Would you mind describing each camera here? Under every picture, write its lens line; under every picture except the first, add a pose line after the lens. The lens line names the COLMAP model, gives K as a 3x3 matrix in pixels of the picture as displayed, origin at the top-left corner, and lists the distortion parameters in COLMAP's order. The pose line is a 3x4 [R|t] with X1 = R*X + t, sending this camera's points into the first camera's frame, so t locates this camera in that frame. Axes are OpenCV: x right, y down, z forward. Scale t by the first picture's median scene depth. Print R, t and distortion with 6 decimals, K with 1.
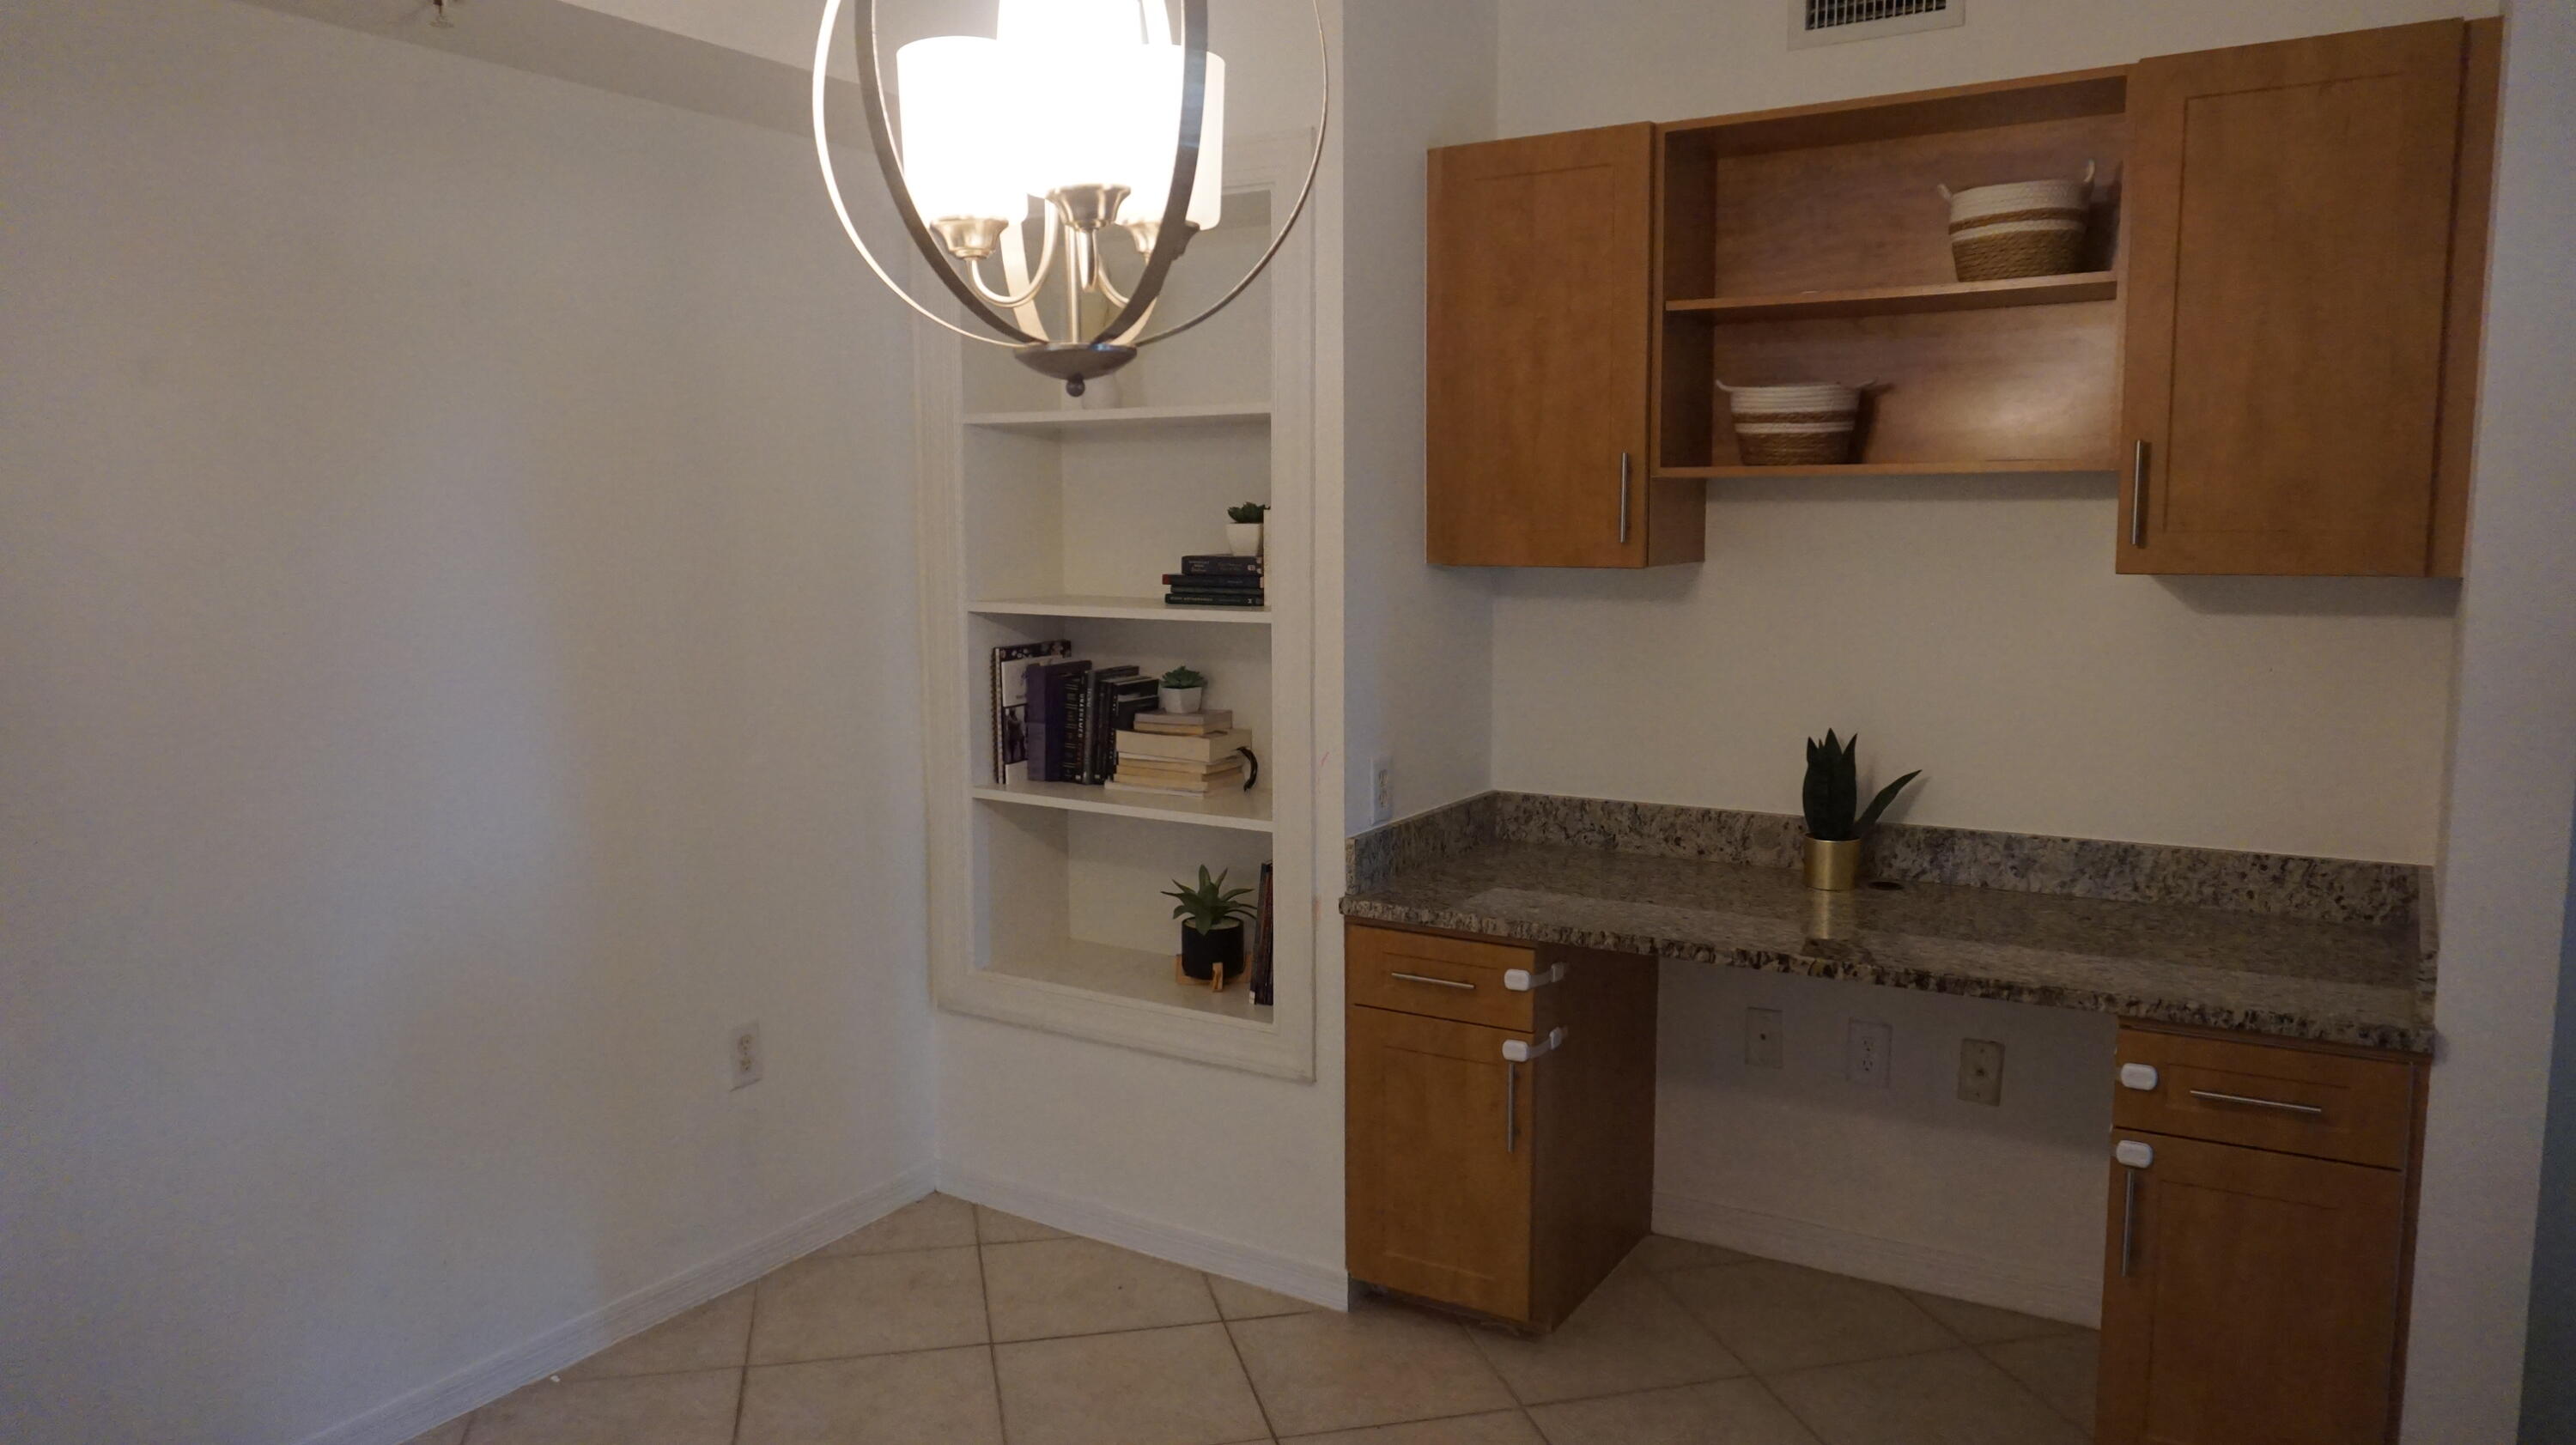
lens RADIAL K [[1721.3, 0, 1289.8], [0, 1721.3, 710.8], [0, 0, 1]] dist [-0.040469, 0.038972]
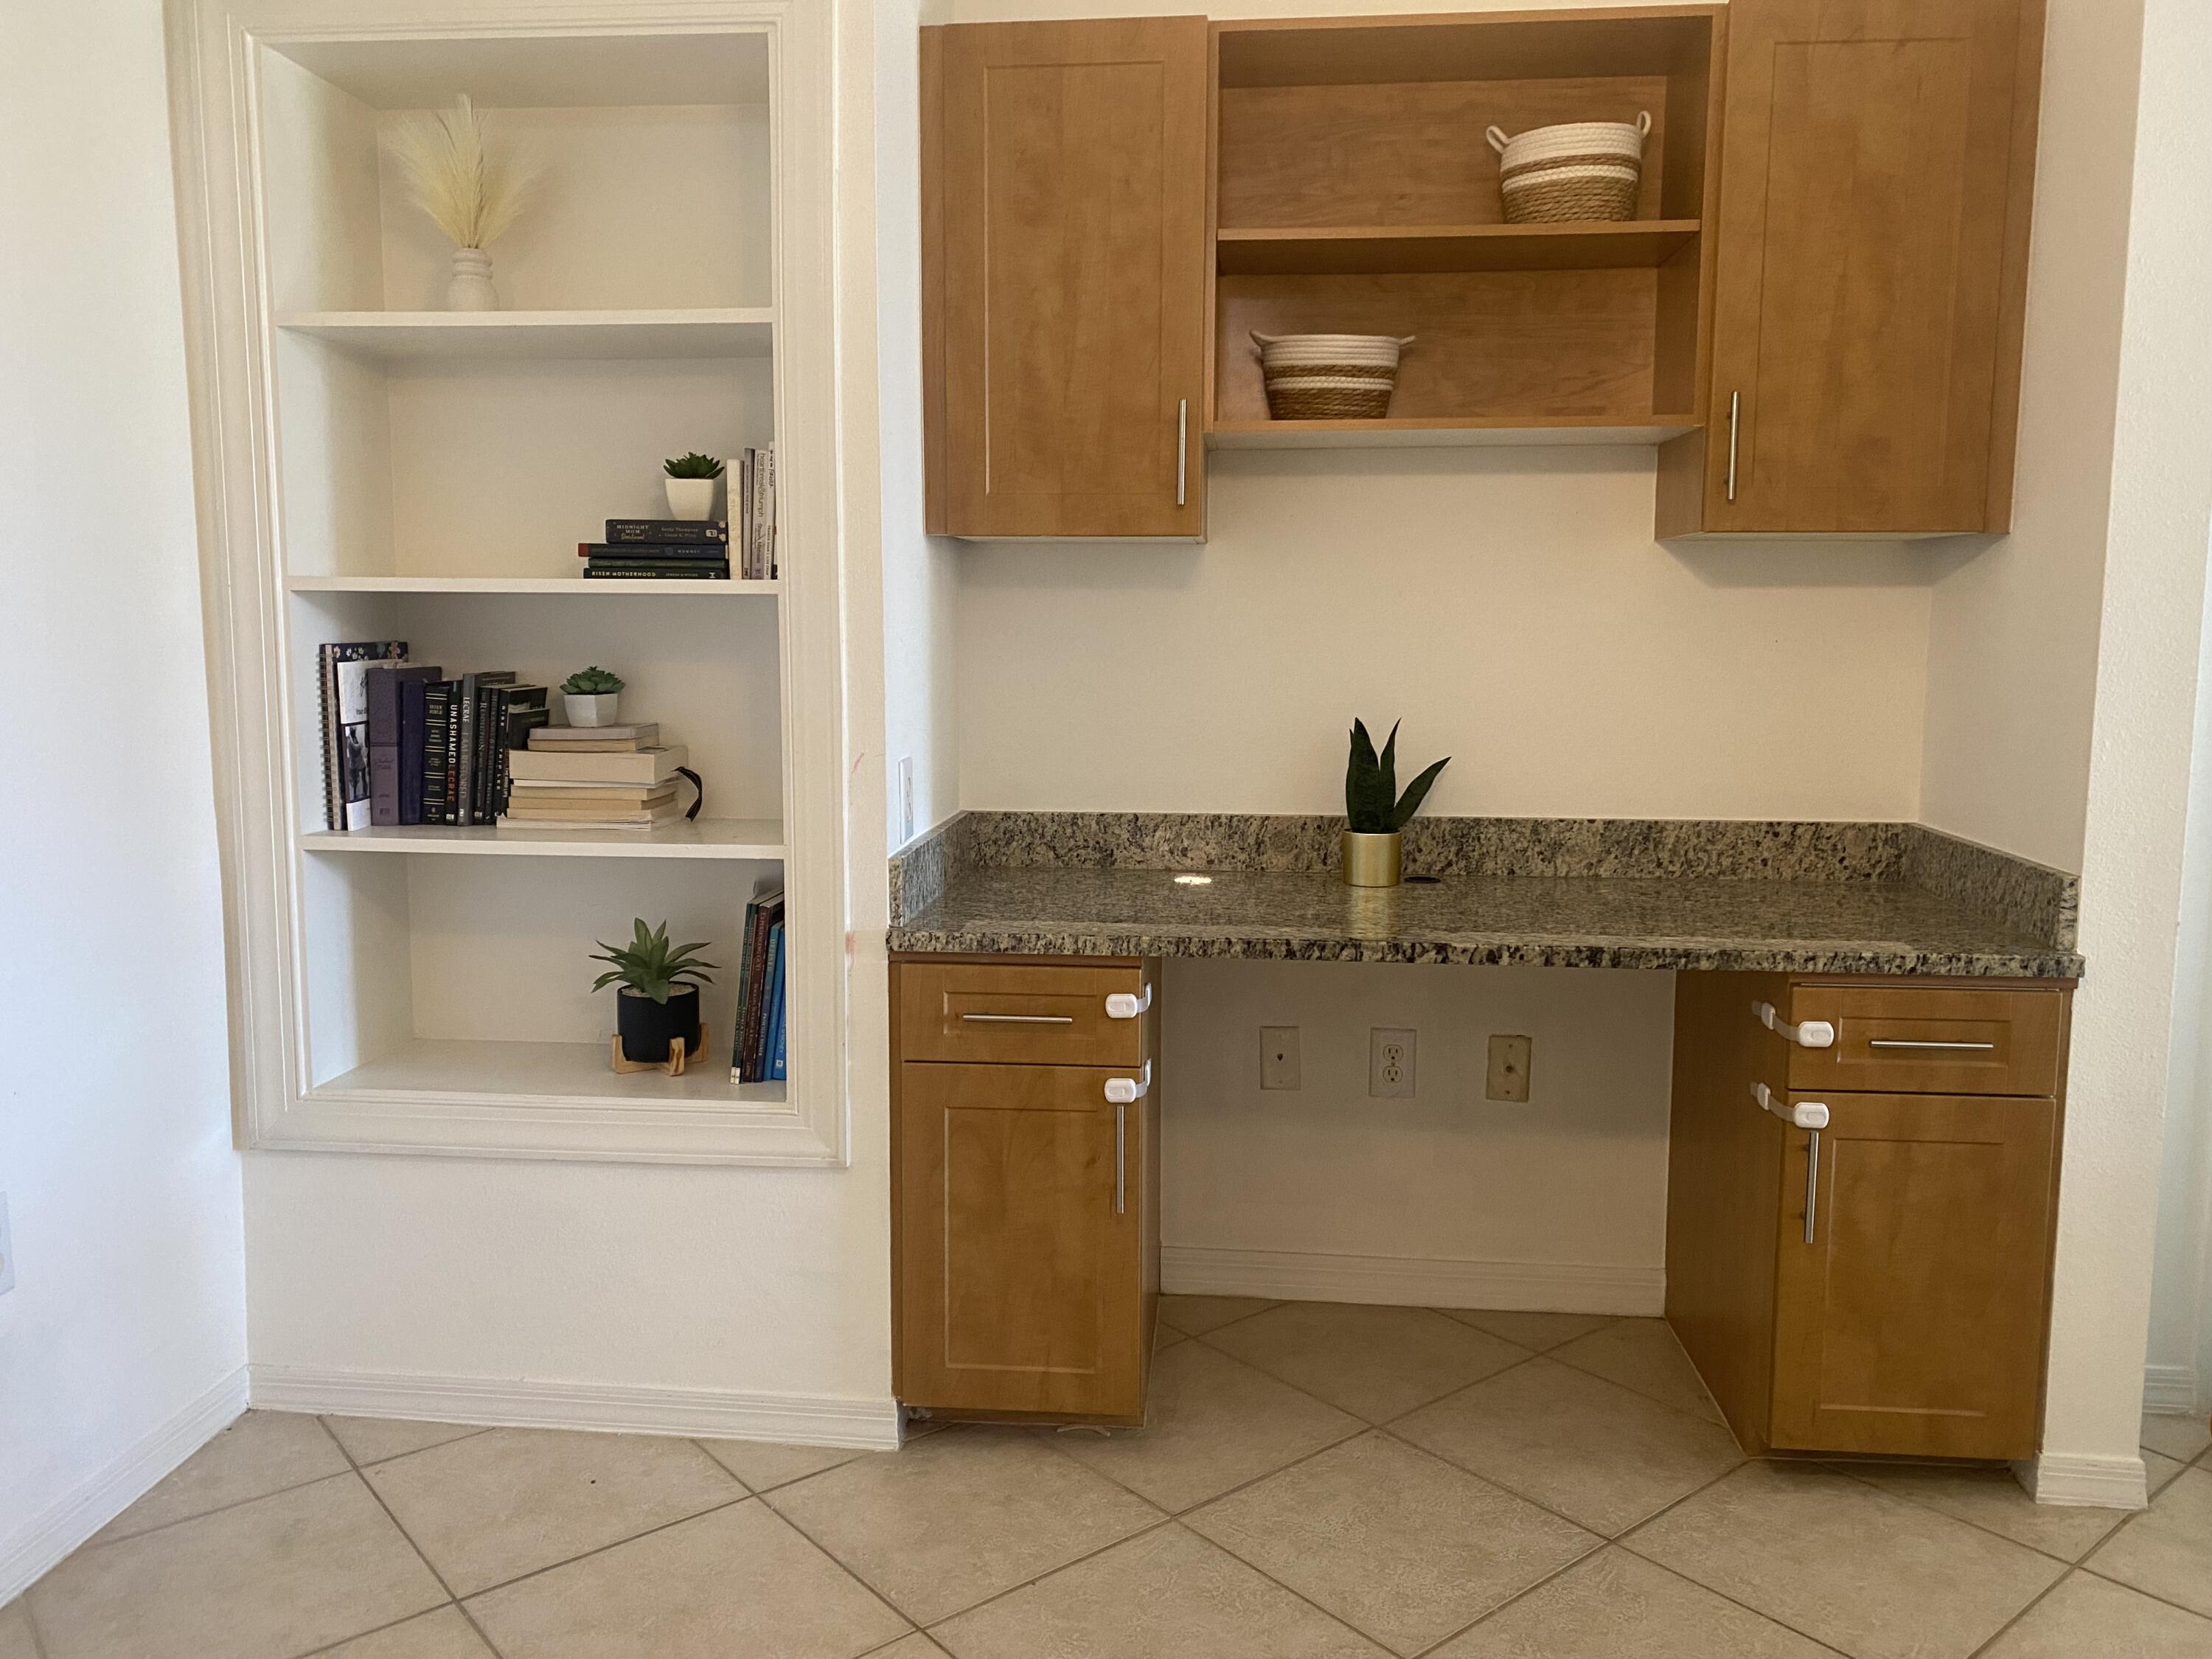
lens RADIAL K [[1711.4, 0, 1071.8], [0, 1711.4, 806.5], [0, 0, 1]] dist [0.028224, -0.012436]
pose [[0.900037, -0.038735, 0.434090, -0.234258], [0.041146, 0.999146, 0.003843, 0.049162], [-0.433868, 0.014402, 0.900861, 0.231263]]
